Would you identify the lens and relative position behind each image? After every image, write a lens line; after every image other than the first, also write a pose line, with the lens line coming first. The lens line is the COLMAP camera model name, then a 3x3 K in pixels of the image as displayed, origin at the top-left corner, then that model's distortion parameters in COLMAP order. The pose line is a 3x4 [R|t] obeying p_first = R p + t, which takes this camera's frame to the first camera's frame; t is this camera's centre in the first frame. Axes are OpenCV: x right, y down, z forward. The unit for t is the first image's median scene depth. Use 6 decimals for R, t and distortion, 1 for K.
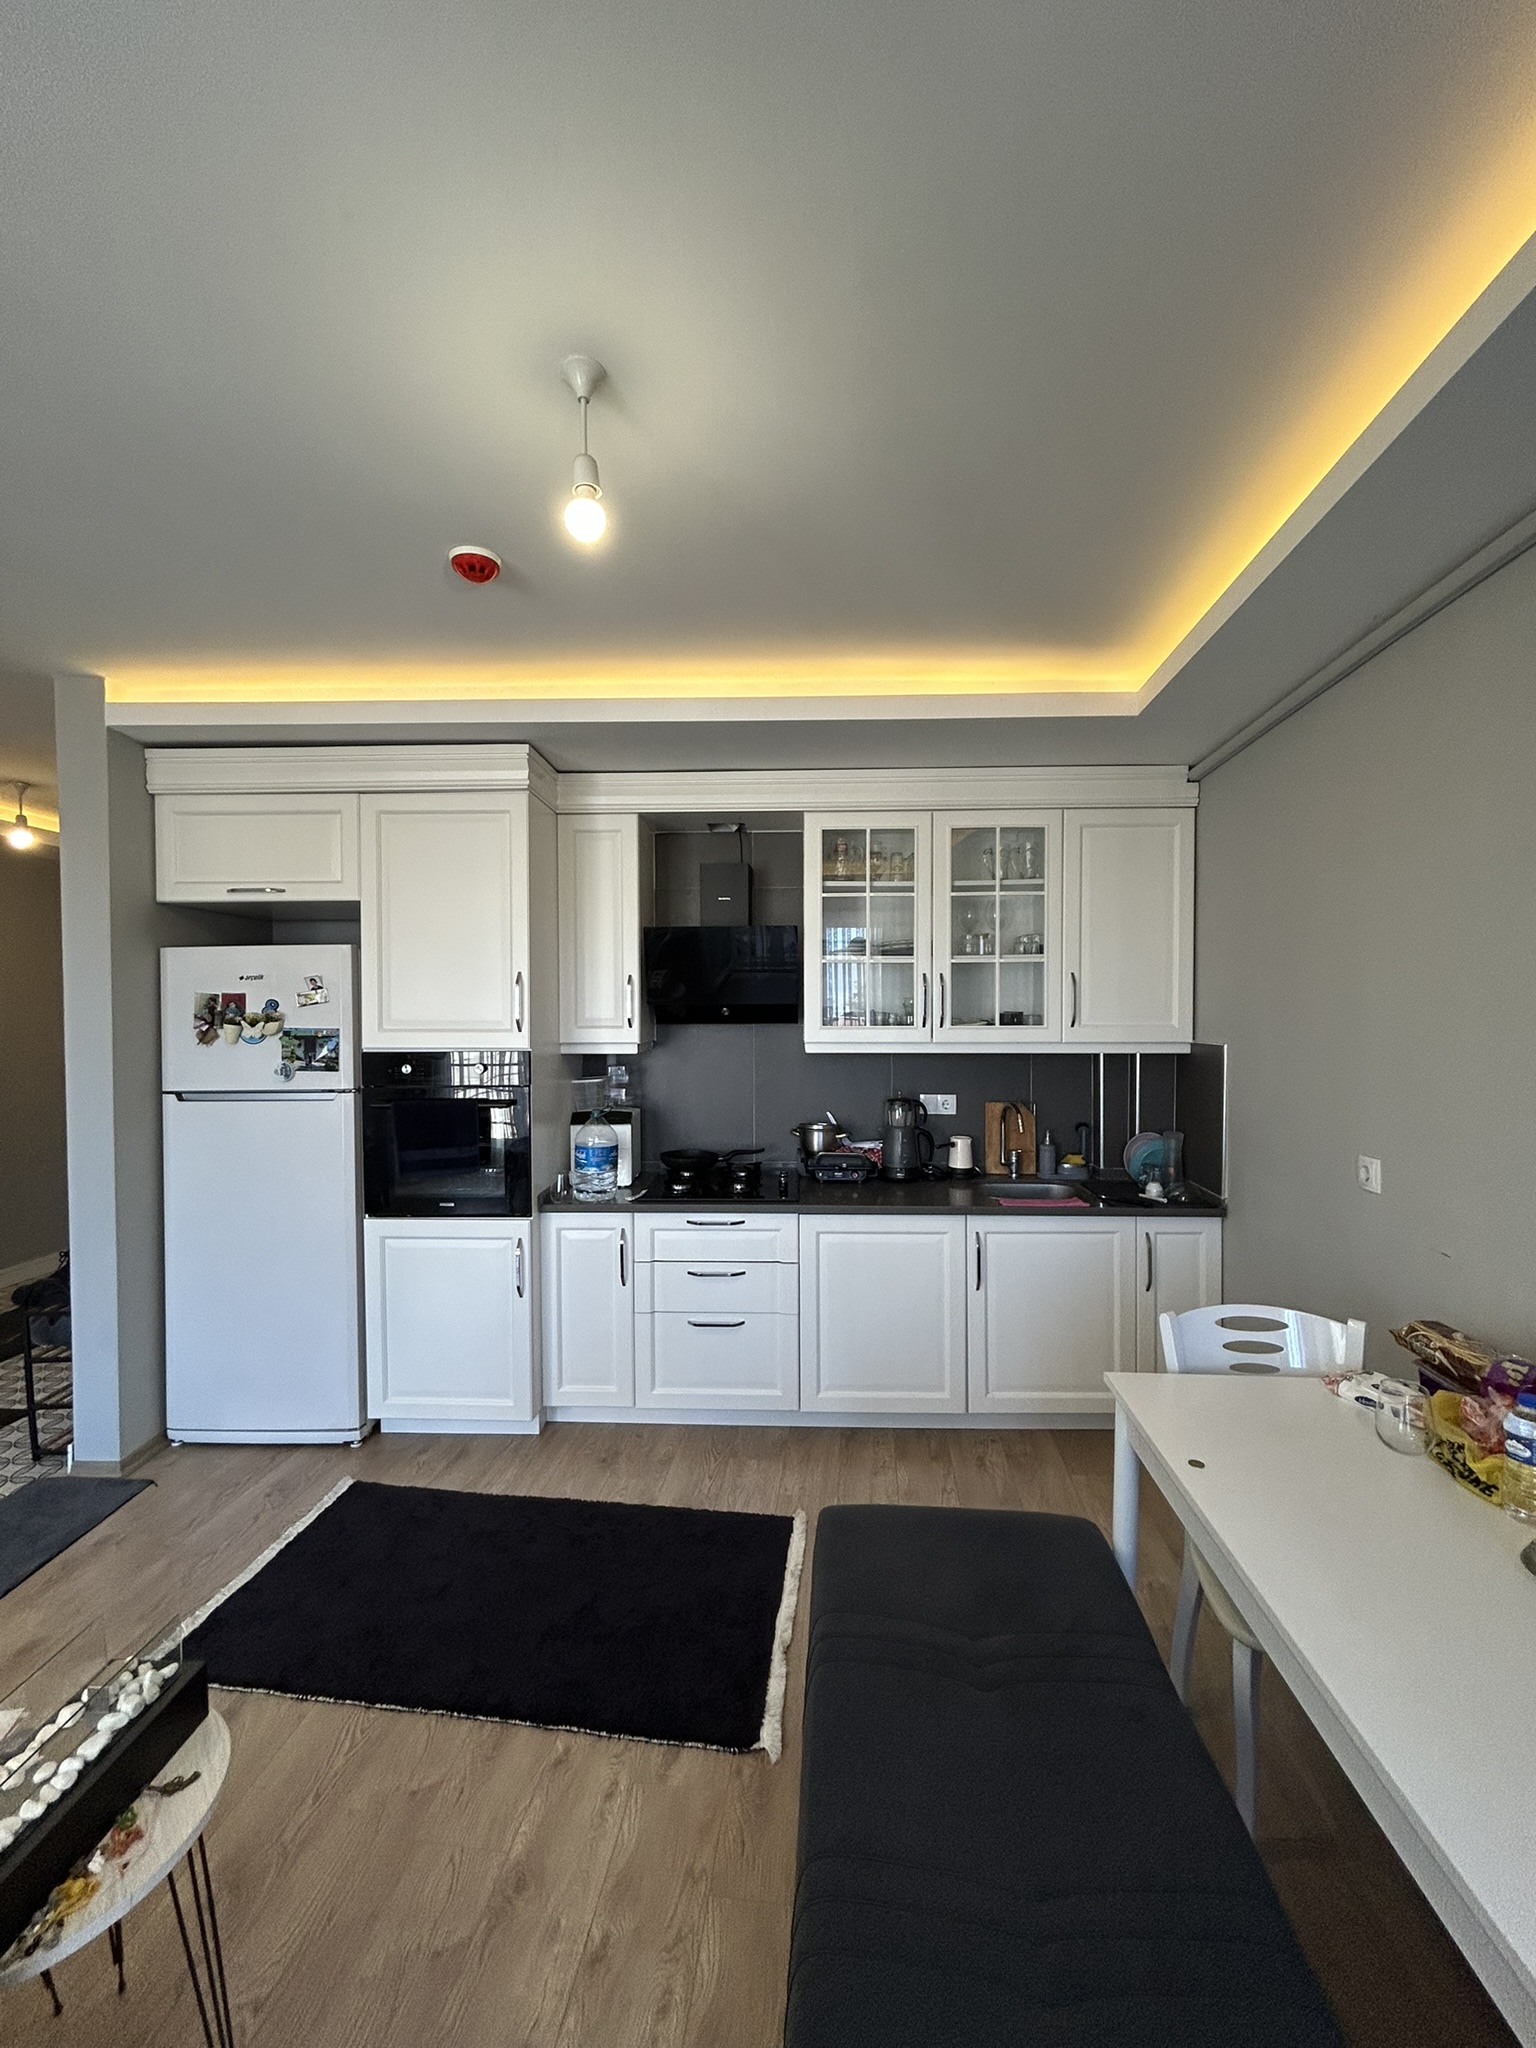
lens RADIAL K [[819.7, 0, 768.0], [0, 819.7, 1024.0], [0, 0, 1]] dist [0.001999, 0.000500]
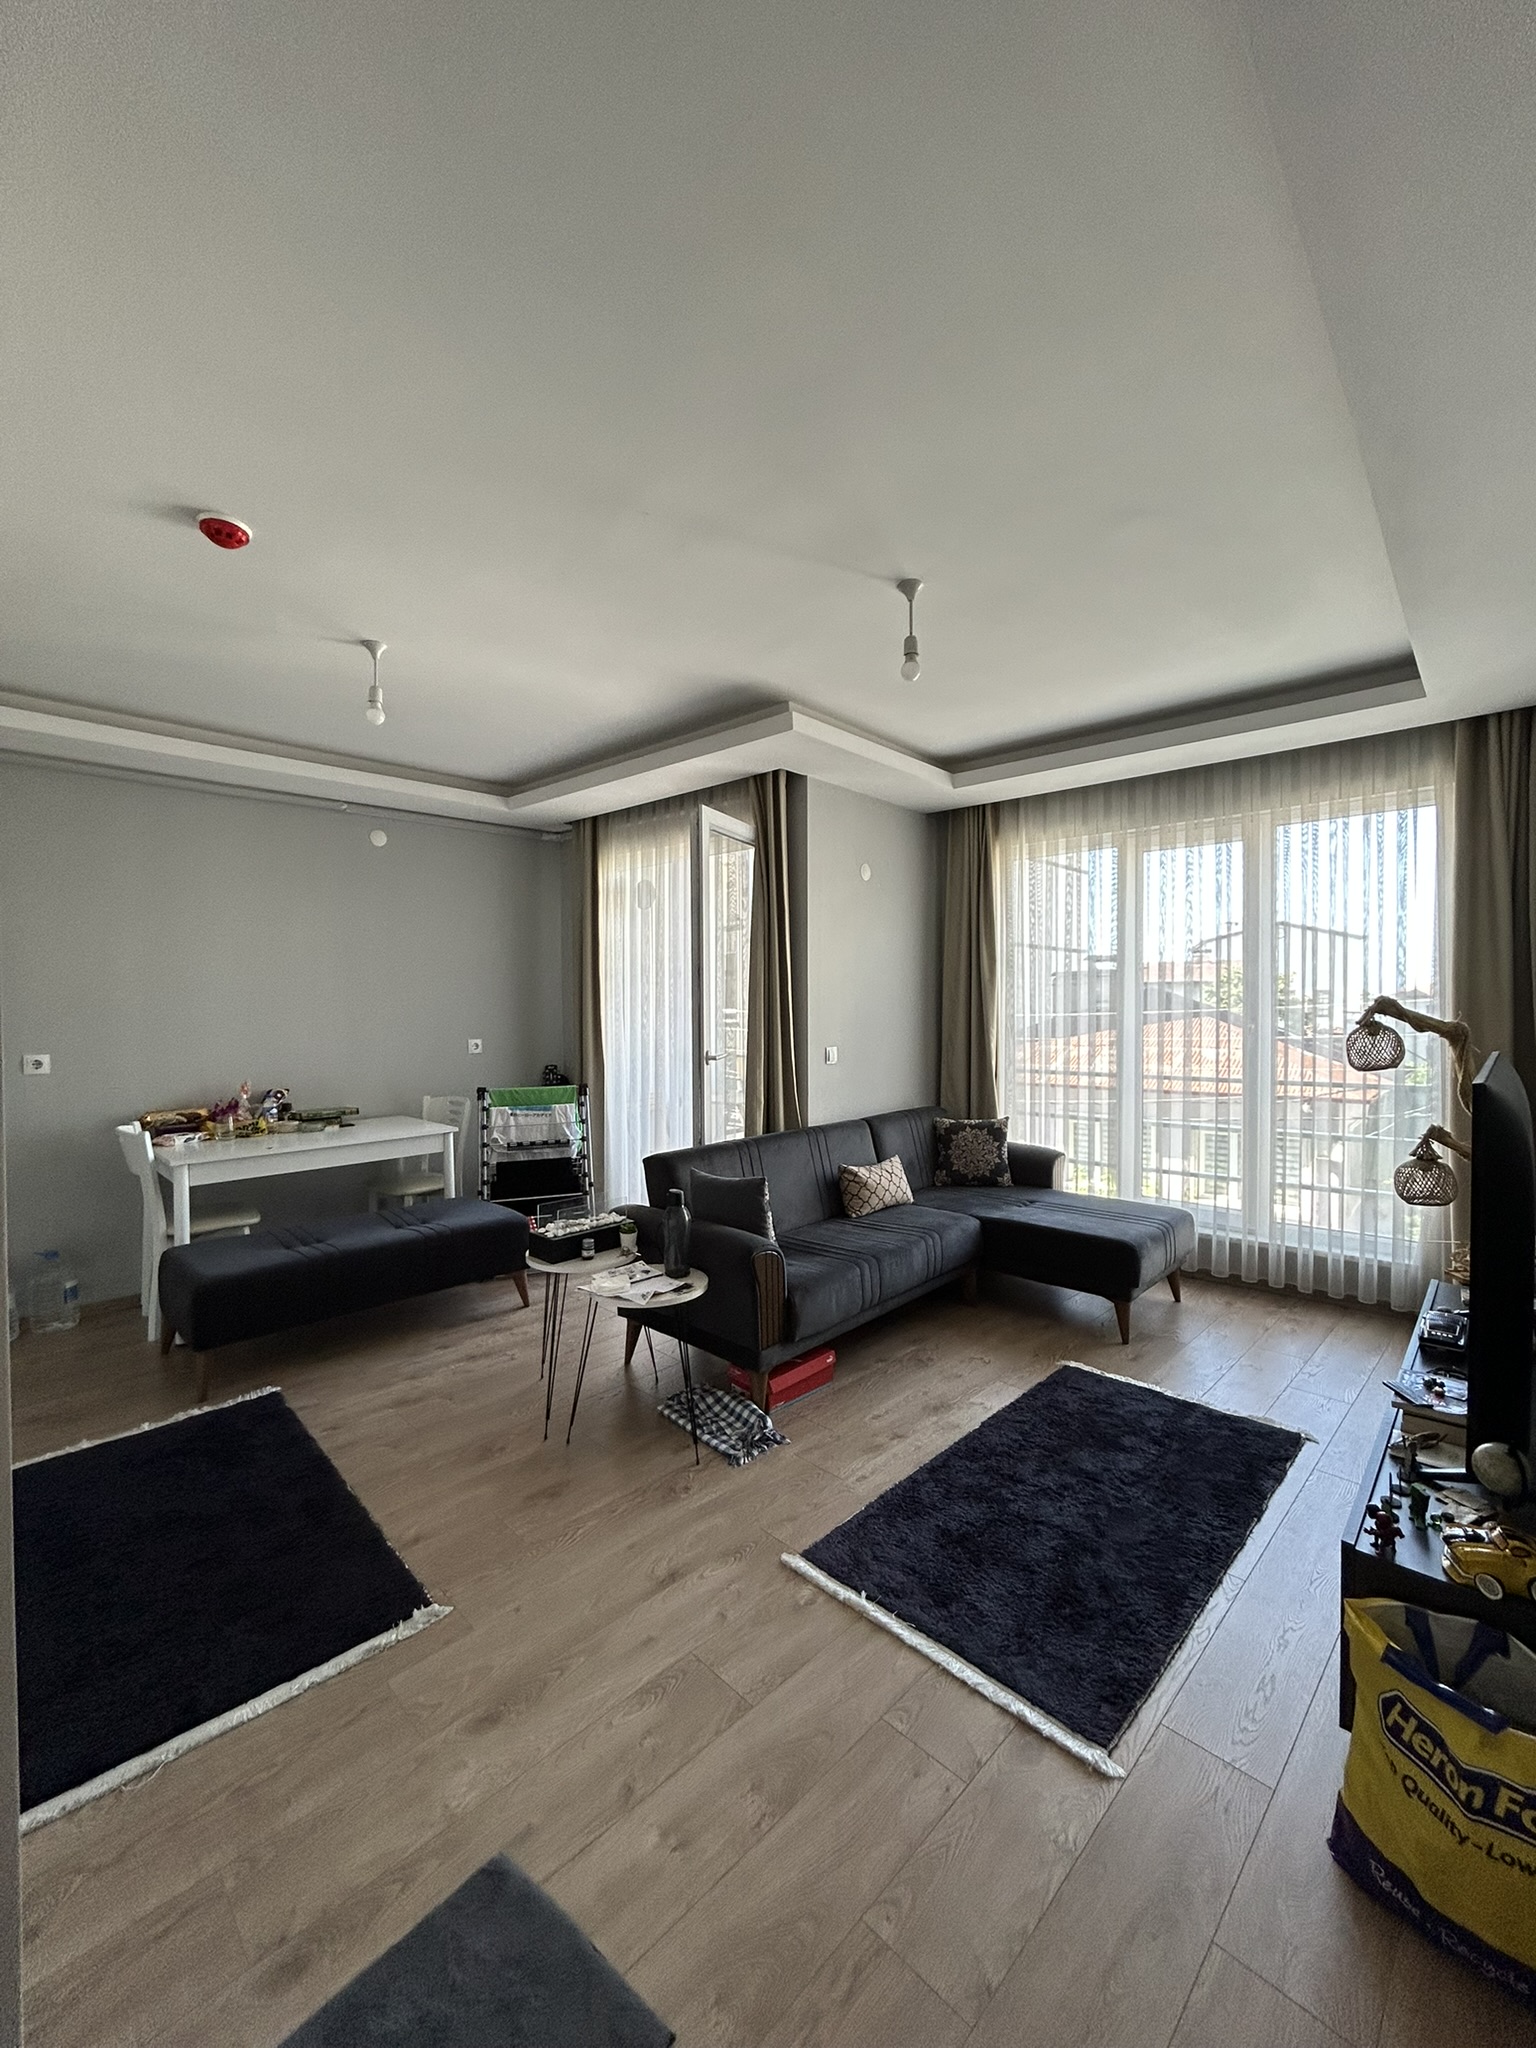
lens RADIAL K [[825.0, 0, 772.9], [0, 825.0, 1023.7], [0, 0, 1]] dist [-0.003039, 0.000774]
pose [[-0.782371, -0.003241, 0.622804, -1.080094], [0.021079, 0.999276, 0.031679, 0.050866], [-0.622455, 0.037913, -0.781737, 0.956139]]
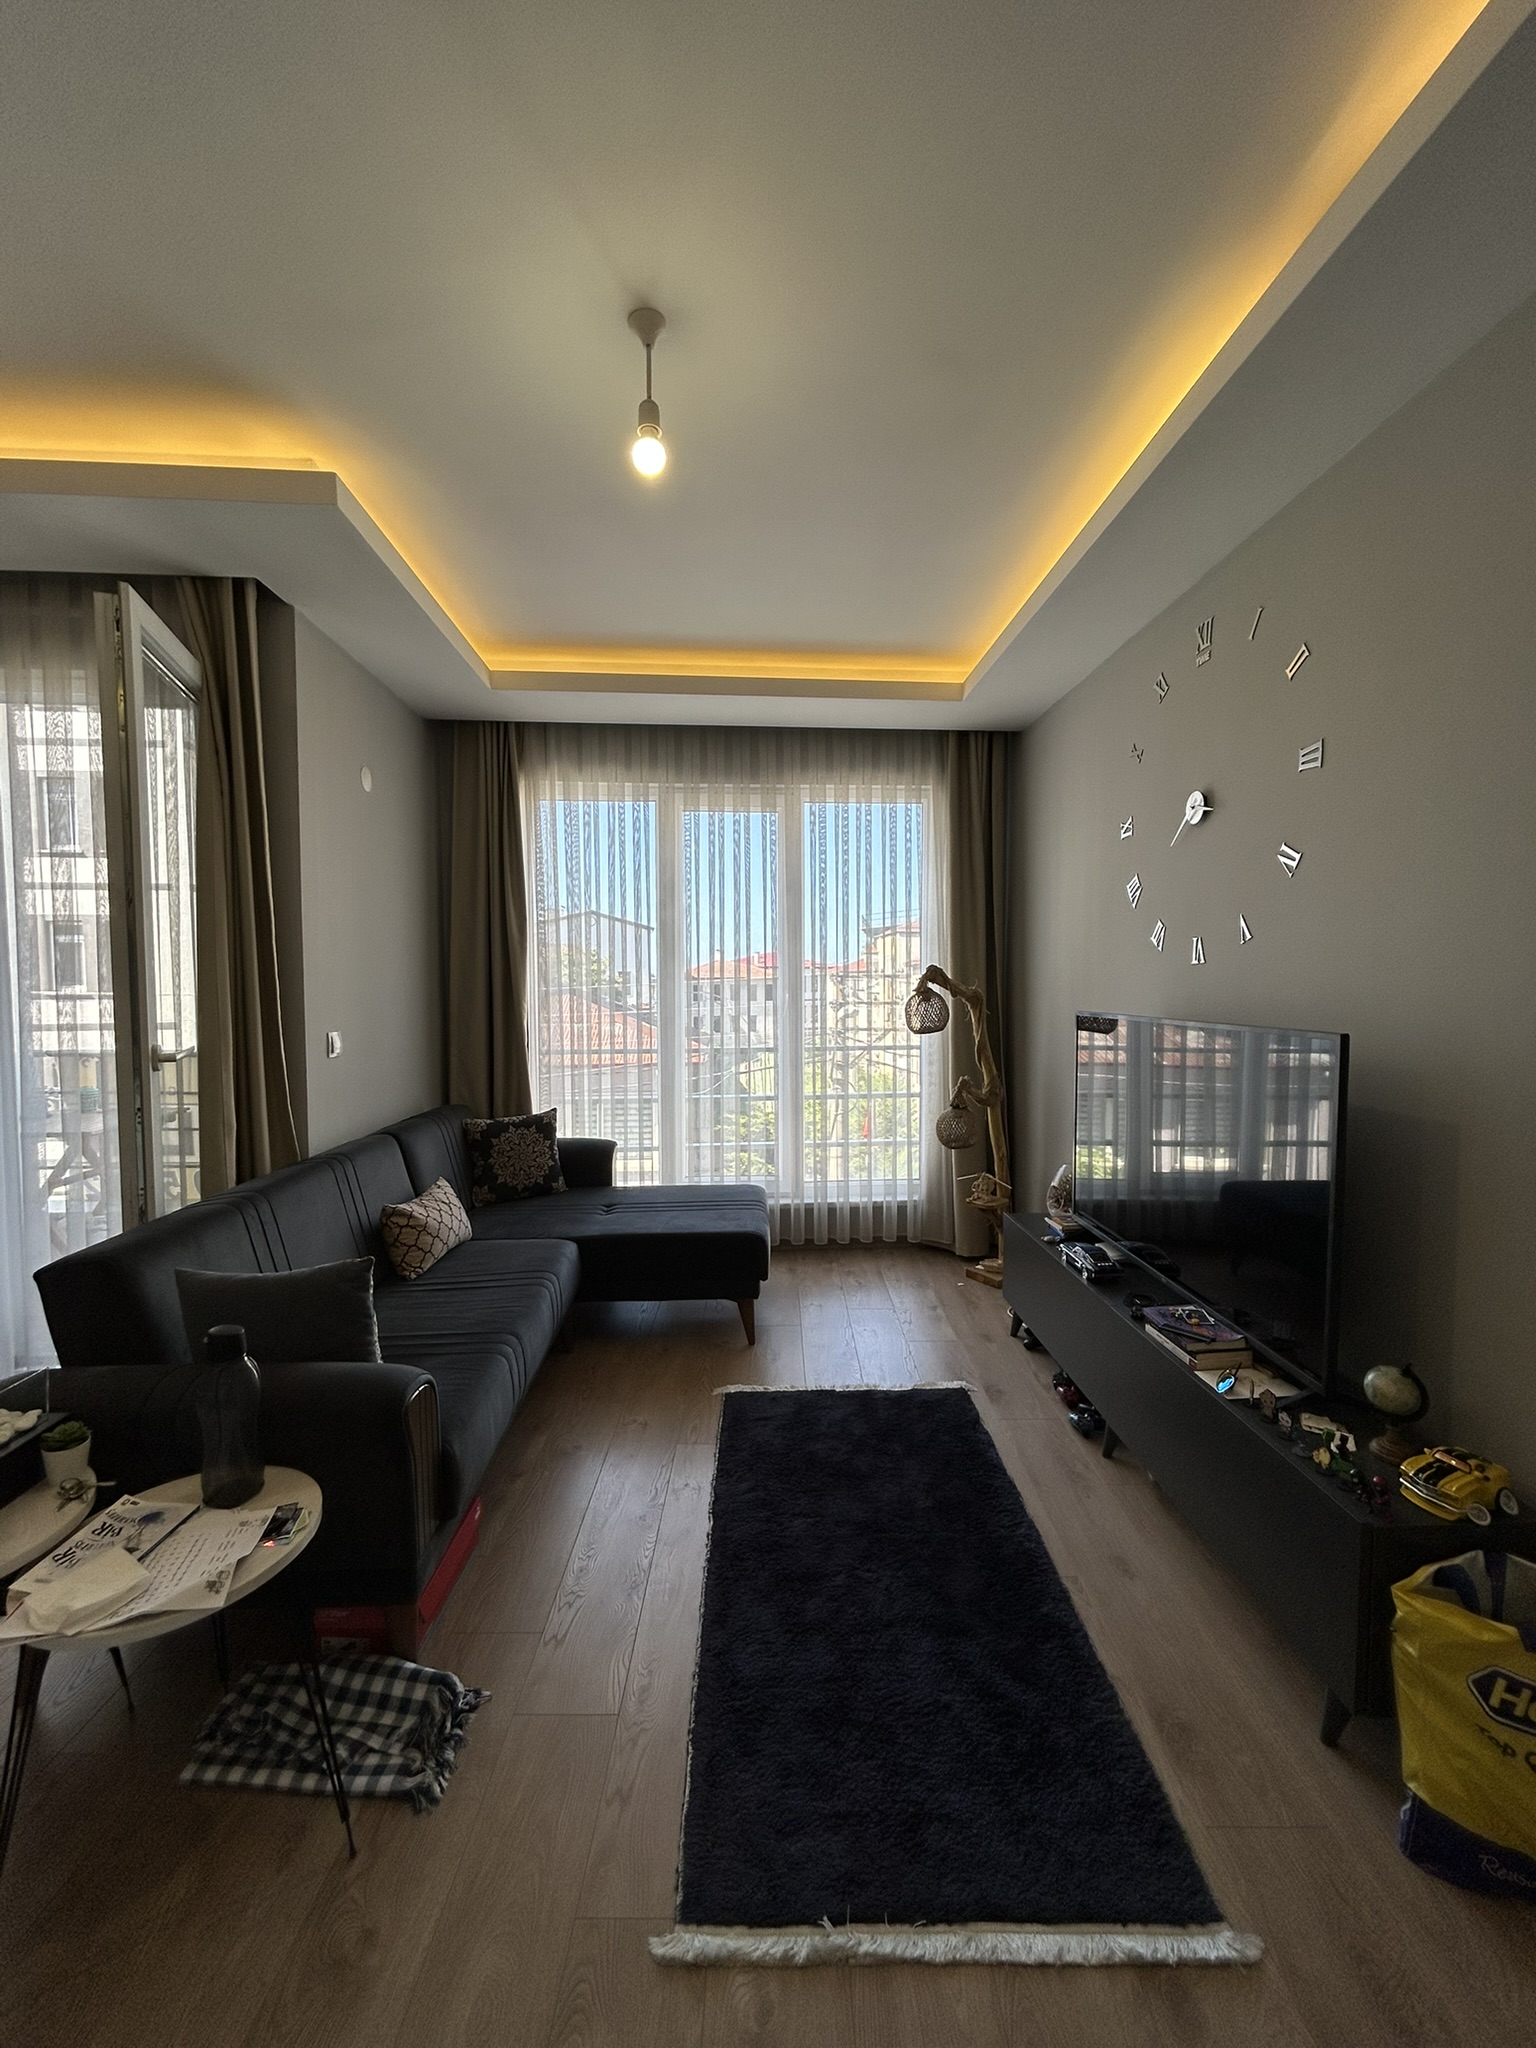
lens RADIAL K [[823.6, 0, 769.8], [0, 823.6, 1025.3], [0, 0, 1]] dist [-0.000432, 0.000706]
pose [[-0.994238, 0.014934, -0.106150, -0.679779], [0.007559, 0.997550, 0.069541, 0.068093], [0.106928, 0.068338, -0.991915, 0.782962]]
